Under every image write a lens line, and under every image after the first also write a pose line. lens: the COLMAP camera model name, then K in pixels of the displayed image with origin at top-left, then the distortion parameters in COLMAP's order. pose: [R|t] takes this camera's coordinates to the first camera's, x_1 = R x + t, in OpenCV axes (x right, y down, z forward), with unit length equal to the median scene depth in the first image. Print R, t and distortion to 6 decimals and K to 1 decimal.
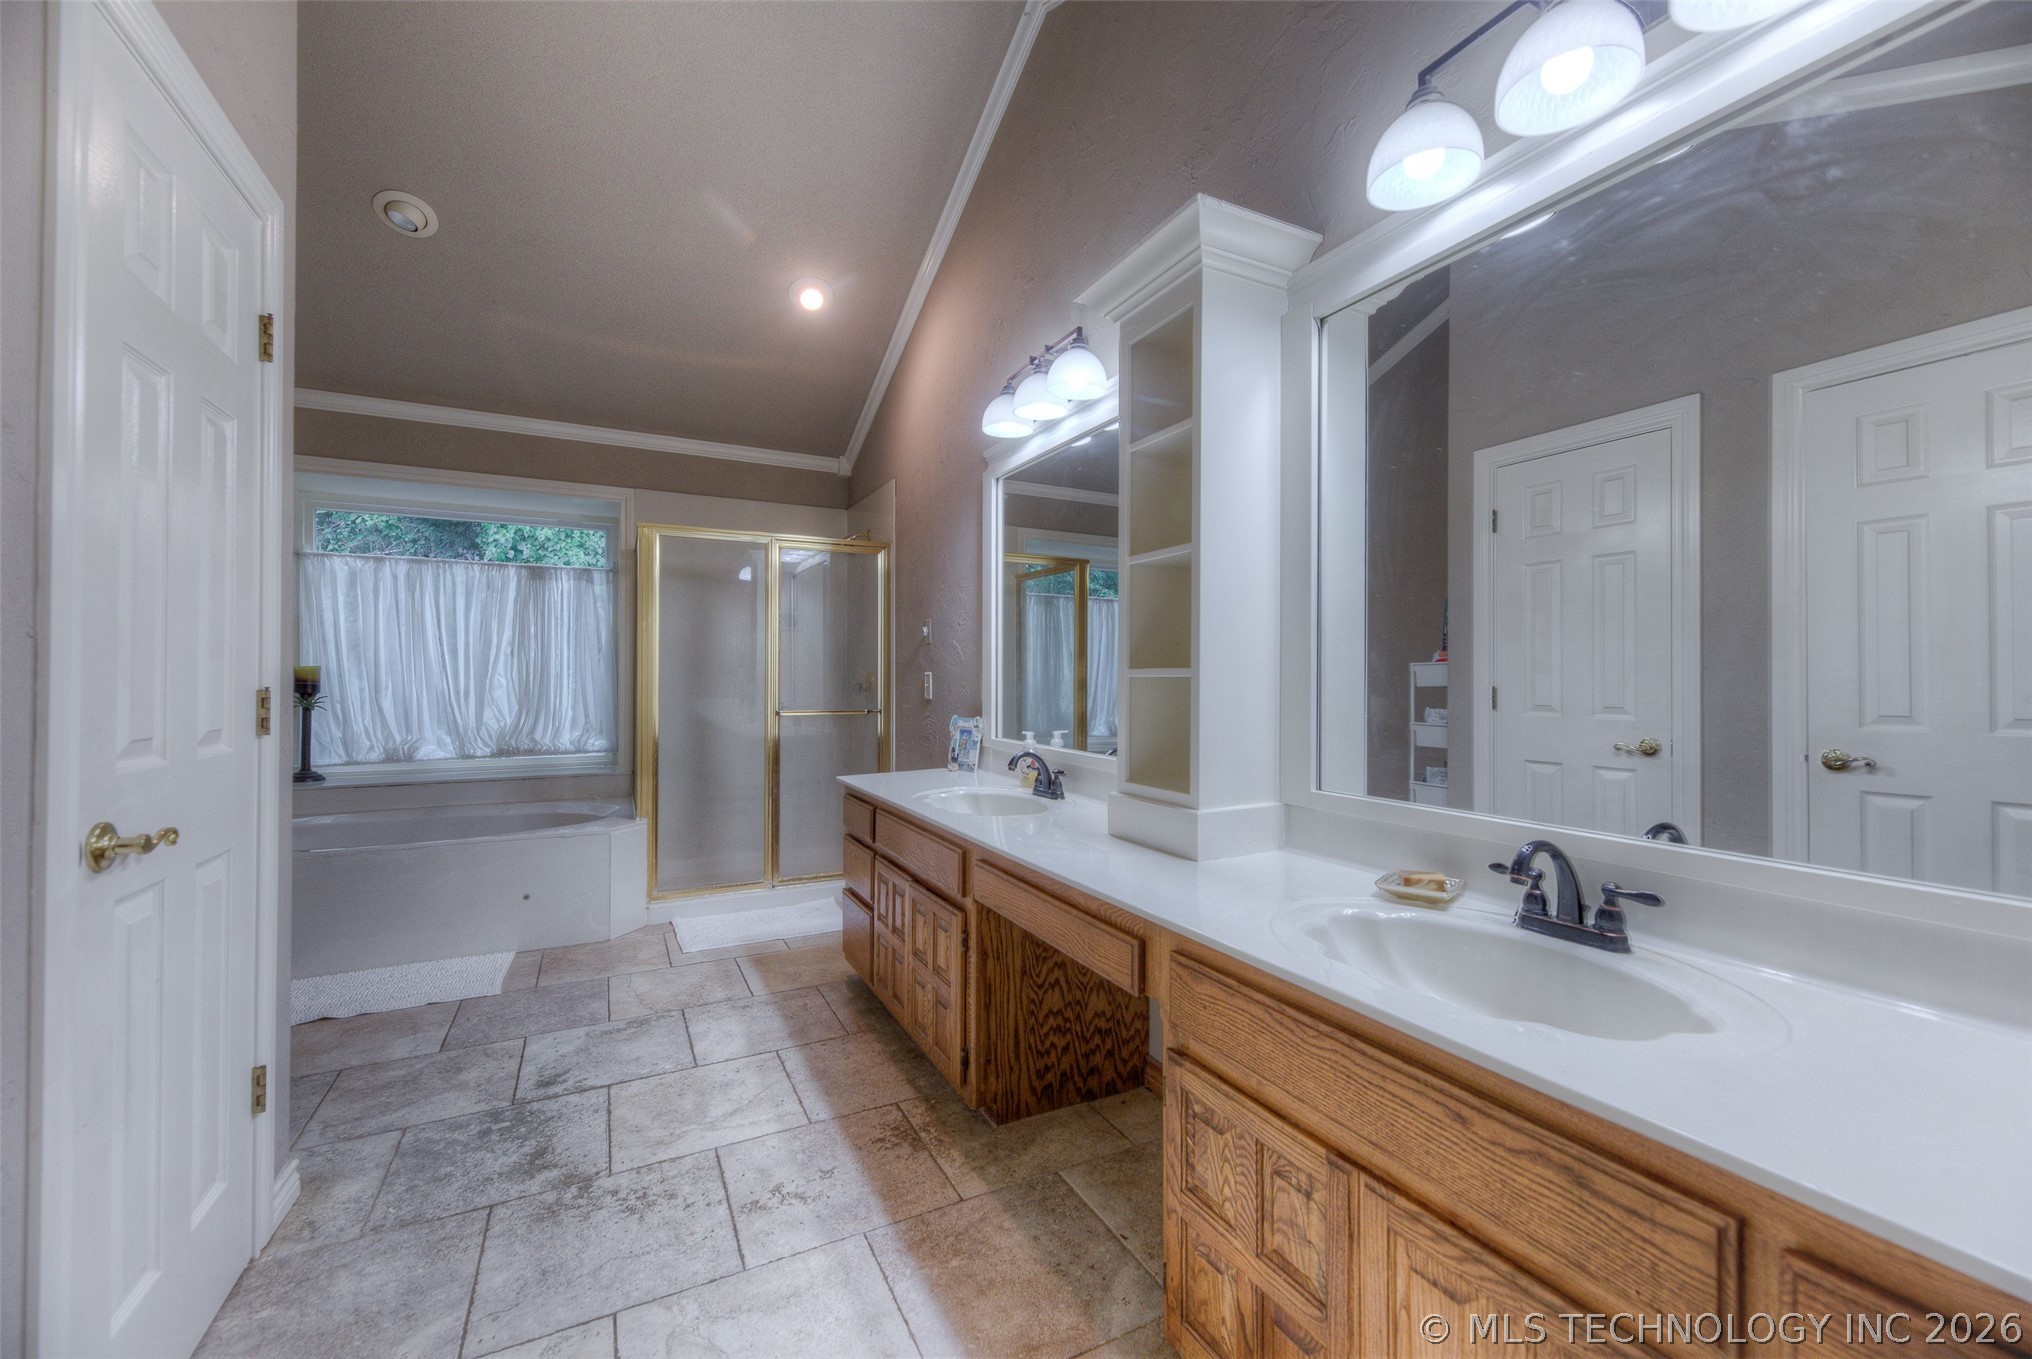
lens RADIAL K [[806.1, 0, 1024.7], [0, 806.1, 672.0], [0, 0, 1]] dist [0.010746, -0.000783]
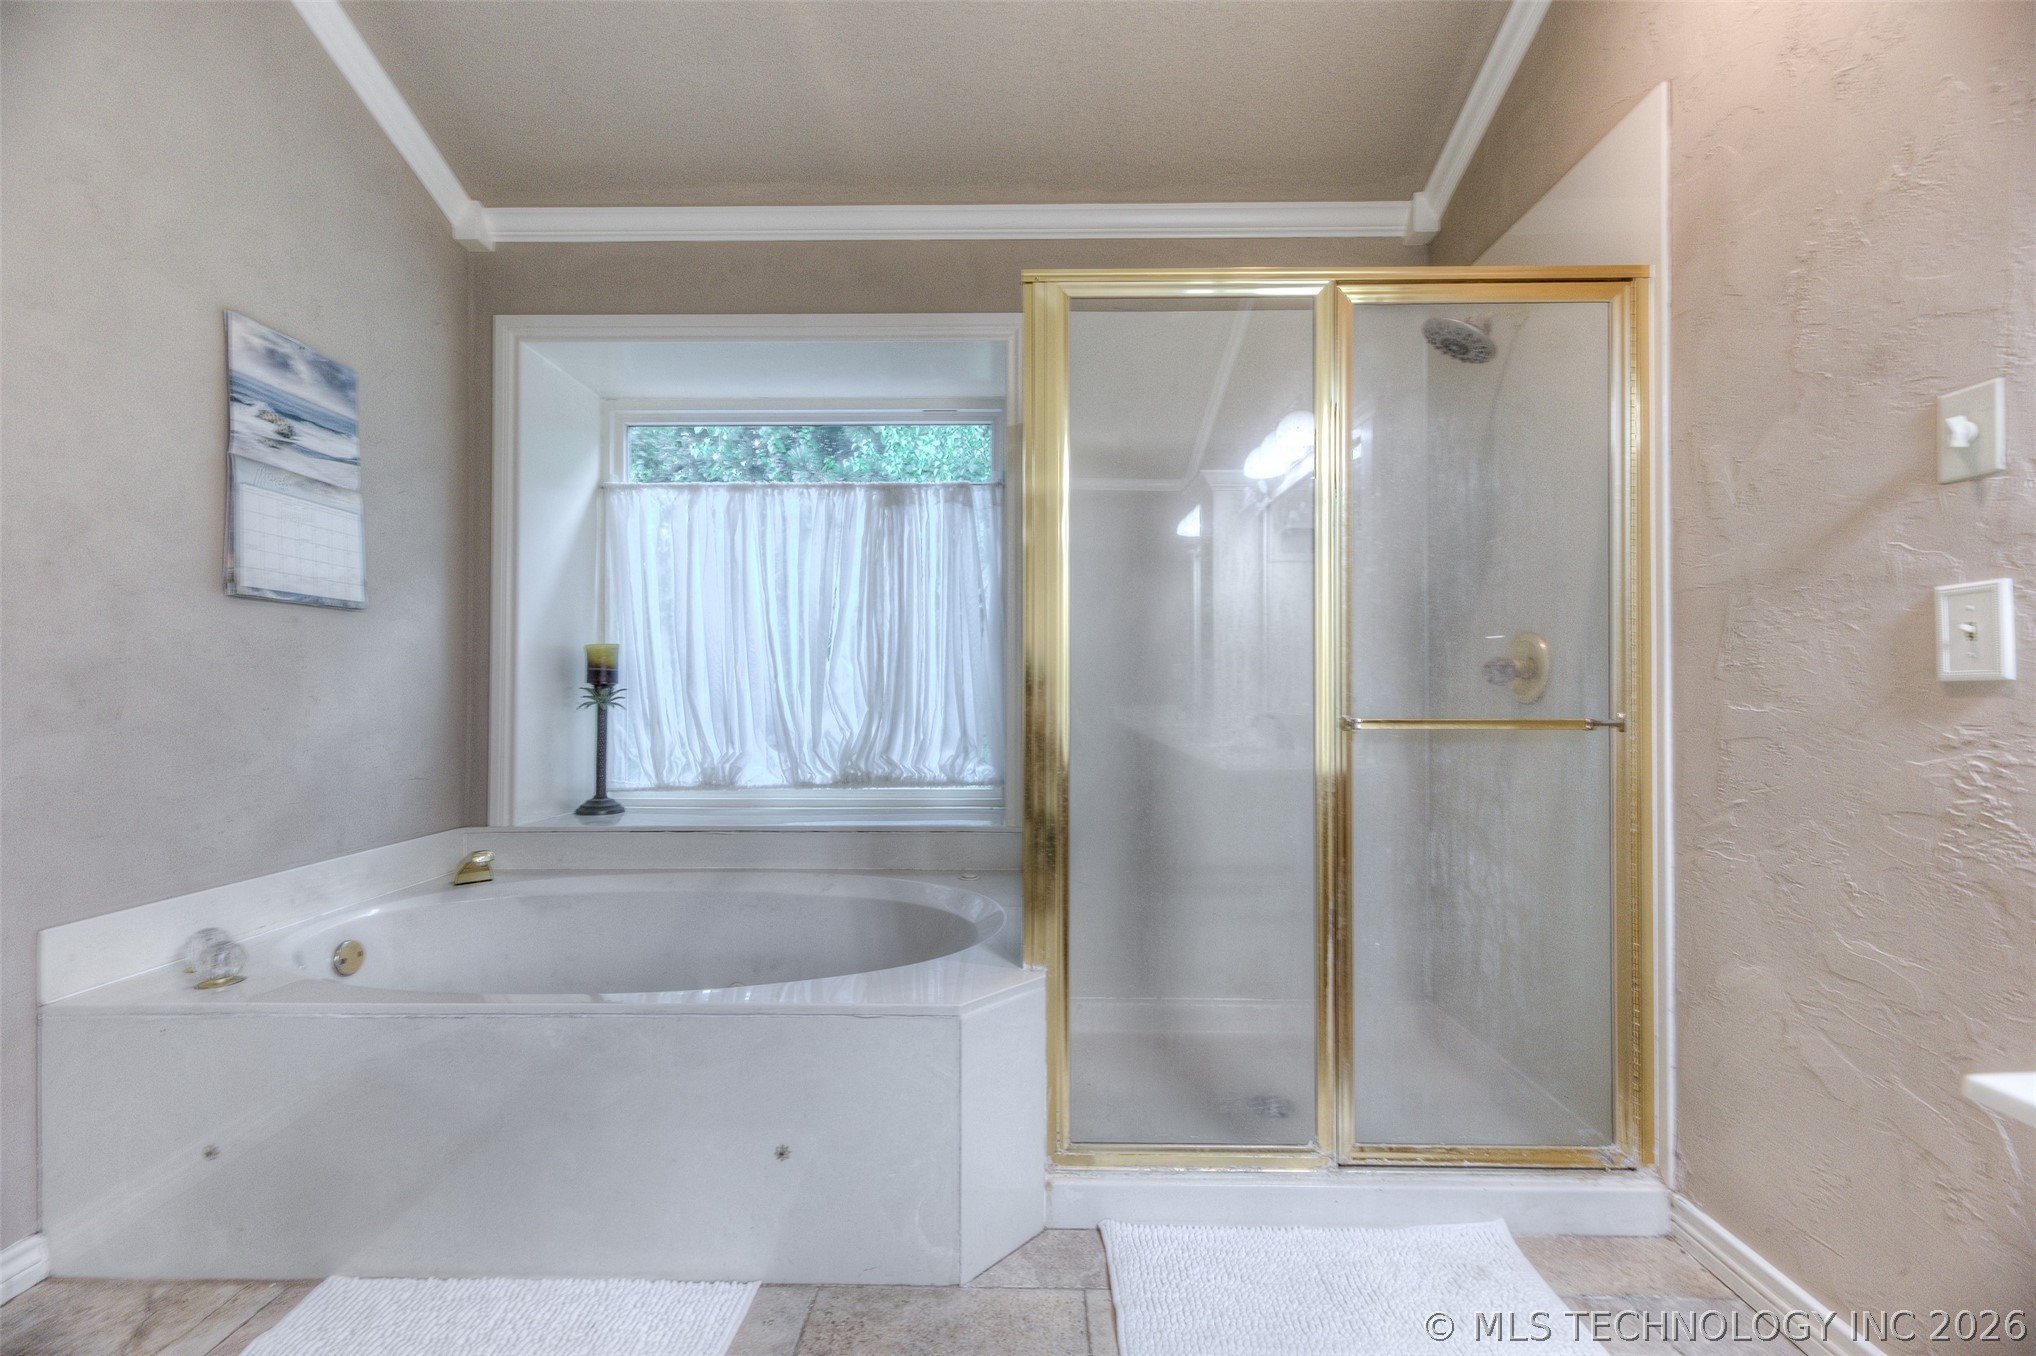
lens RADIAL K [[807.6, 0, 1019.4], [0, 807.6, 689.0], [0, 0, 1]] dist [0.010746, -0.000783]
pose [[0.881110, -0.007307, -0.472855, -0.229861], [0.005741, 0.999972, -0.004754, 0.032402], [0.472877, 0.001474, 0.881127, 0.512939]]
